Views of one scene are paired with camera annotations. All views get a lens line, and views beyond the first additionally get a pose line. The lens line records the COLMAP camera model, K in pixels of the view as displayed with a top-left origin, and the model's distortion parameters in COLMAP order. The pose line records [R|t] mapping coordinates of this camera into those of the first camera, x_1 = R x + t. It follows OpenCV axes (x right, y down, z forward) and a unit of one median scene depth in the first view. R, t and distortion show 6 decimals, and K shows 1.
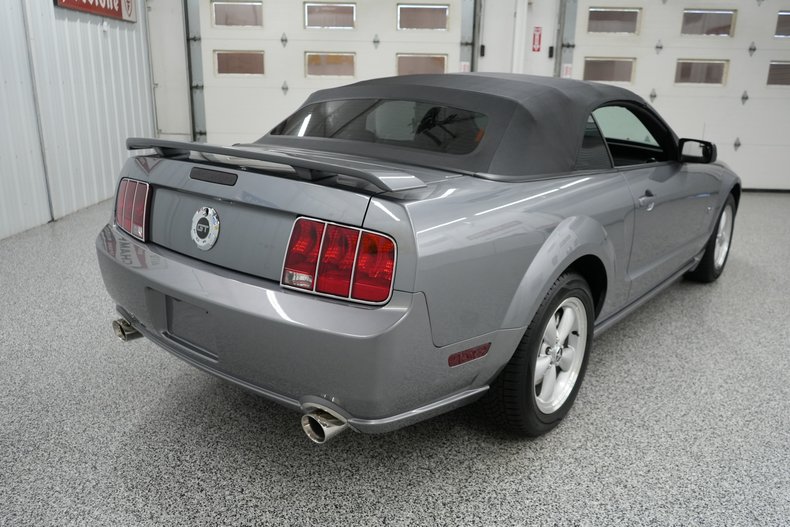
lens RADIAL K [[629.0, 0, 406.4], [0, 629.0, 264.3], [0, 0, 1]] dist [-0.023087, 0.017701]
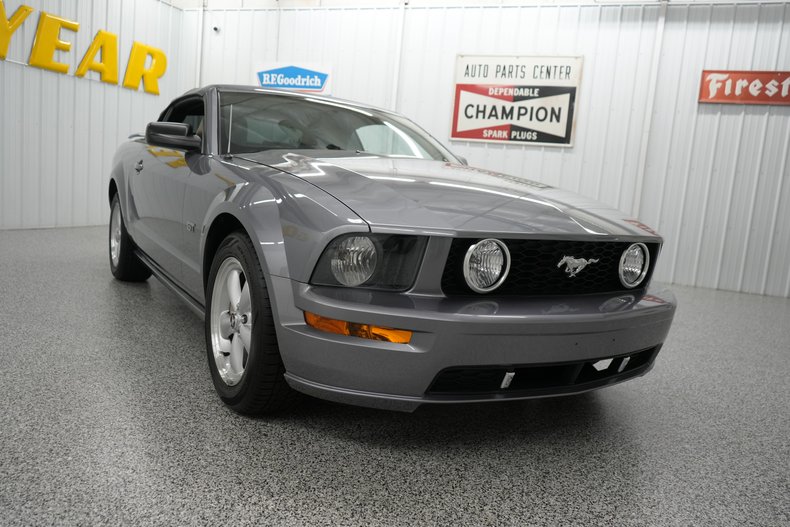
lens RADIAL K [[629.0, 0, 393.6], [0, 629.0, 268.0], [0, 0, 1]] dist [-0.023087, 0.017701]
pose [[-0.344190, 0.077522, -0.935694, 1.662743], [-0.344201, 0.916784, 0.202567, -0.415569], [0.873532, 0.391789, -0.288865, 2.239226]]
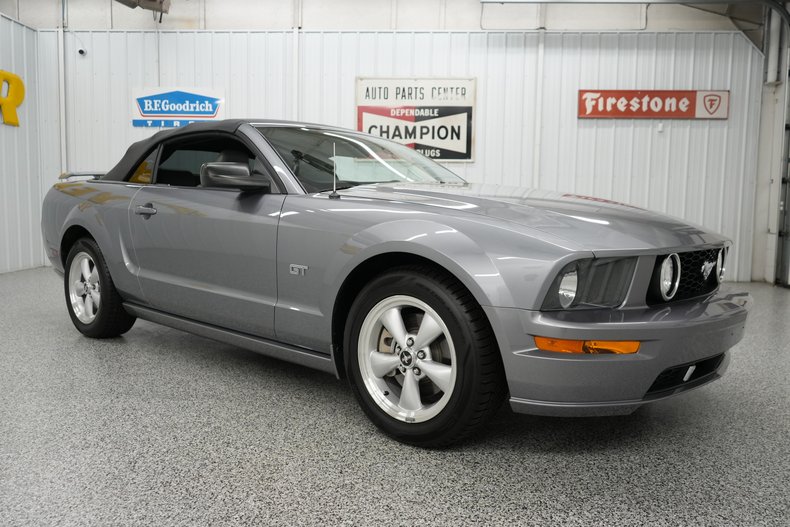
lens RADIAL K [[629.0, 0, 393.3], [0, 629.0, 268.7], [0, 0, 1]] dist [-0.023087, 0.017701]
pose [[-0.045939, 0.076522, -0.996009, 1.802452], [-0.289718, 0.953187, 0.086595, -0.274768], [0.956009, 0.292540, -0.021619, 1.753364]]
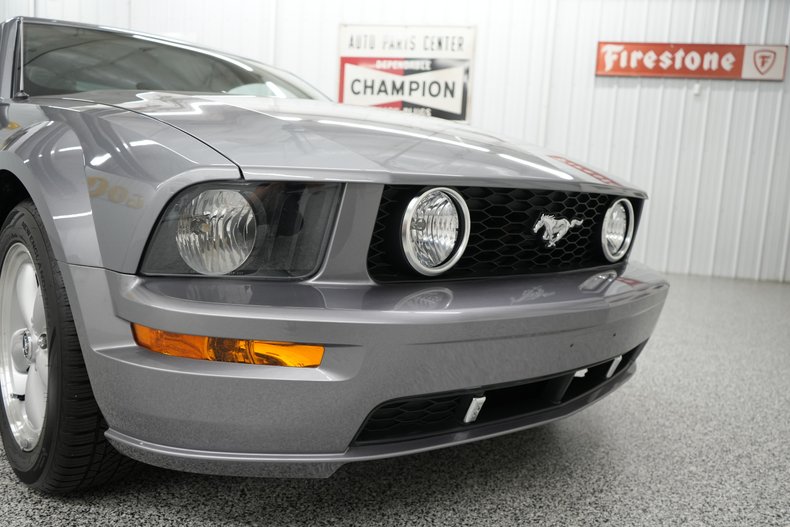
lens RADIAL K [[629.0, 0, 397.9], [0, 629.0, 268.3], [0, 0, 1]] dist [-0.023087, 0.017701]
pose [[-0.158819, 0.093598, -0.982861, 1.381934], [-0.331184, 0.932768, 0.142343, -0.333433], [0.930104, 0.348115, -0.117143, 2.153484]]
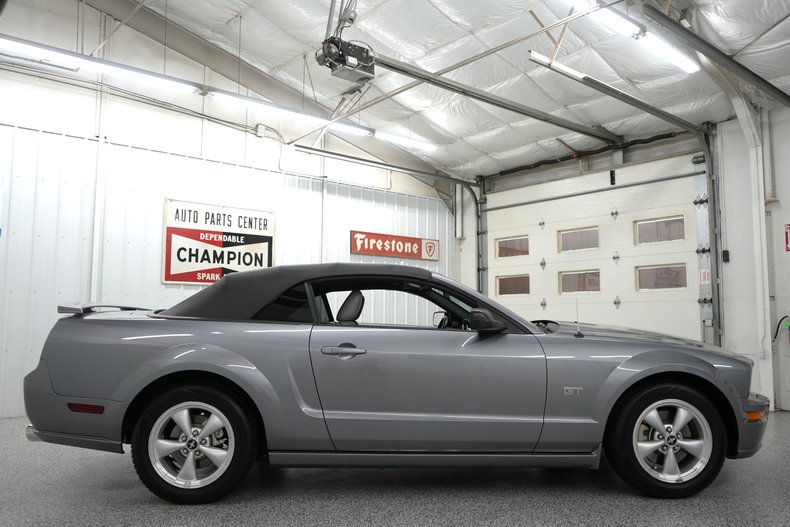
lens RADIAL K [[629.0, 0, 398.7], [0, 629.0, 266.5], [0, 0, 1]] dist [-0.023087, 0.017701]
pose [[0.660675, -0.084946, -0.745851, 1.581677], [-0.194728, 0.940172, -0.279567, 0.070963], [0.724976, 0.329941, 0.604607, 0.351962]]
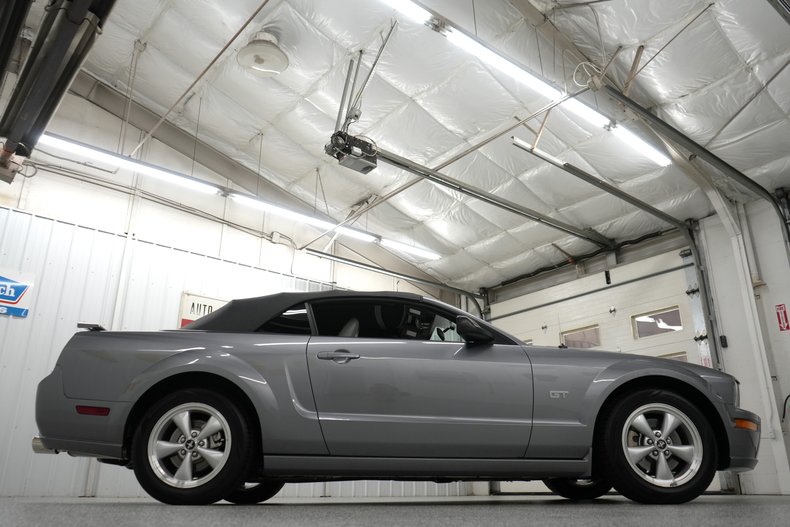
lens RADIAL K [[629.0, 0, 398.9], [0, 629.0, 260.0], [0, 0, 1]] dist [-0.023087, 0.017701]
pose [[0.641127, -0.288152, -0.711284, 1.654913], [-0.196134, 0.834531, -0.514869, 0.427488], [0.741949, 0.469603, 0.478523, 0.458323]]
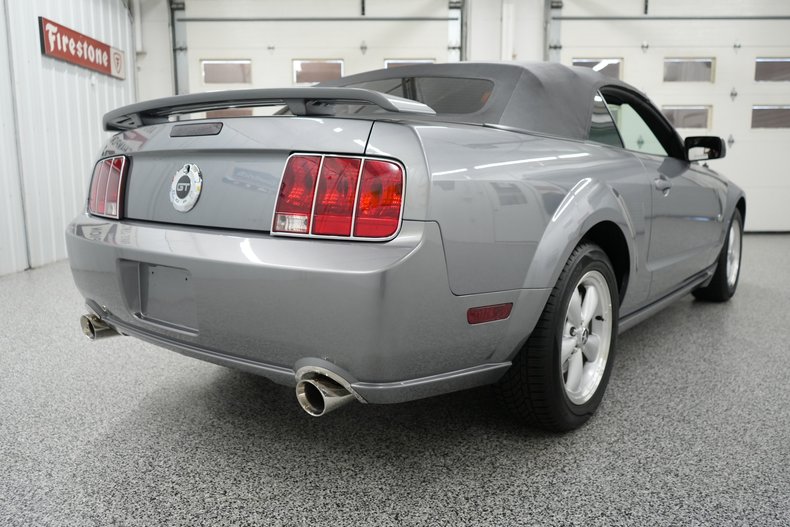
lens RADIAL K [[629.0, 0, 405.7], [0, 629.0, 262.9], [0, 0, 1]] dist [-0.023087, 0.017701]
pose [[0.999485, -0.026366, 0.018305, -0.023425], [0.028525, 0.991110, -0.129950, 0.144964], [-0.014716, 0.130405, 0.991352, 0.106033]]
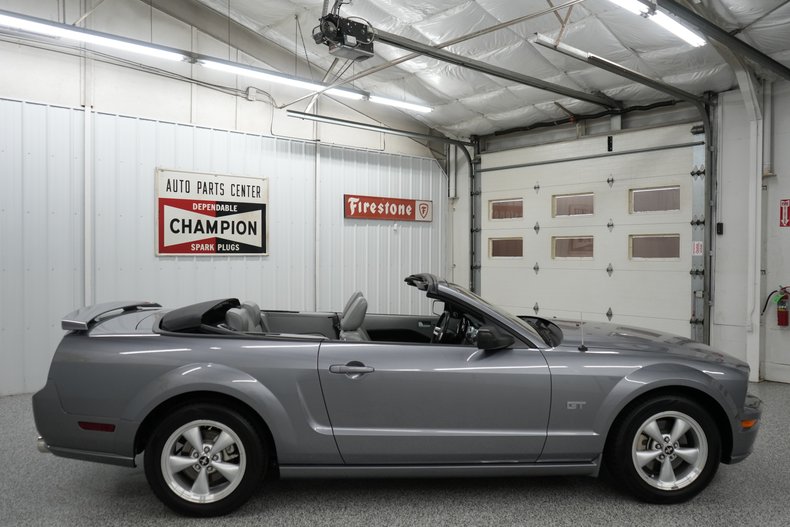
lens RADIAL K [[629.0, 0, 398.4], [0, 629.0, 263.7], [0, 0, 1]] dist [-0.023087, 0.017701]
pose [[0.677720, -0.005445, -0.735300, 1.551453], [-0.191010, 0.964342, -0.183193, -0.107698], [0.710078, 0.264603, 0.652514, 0.261600]]
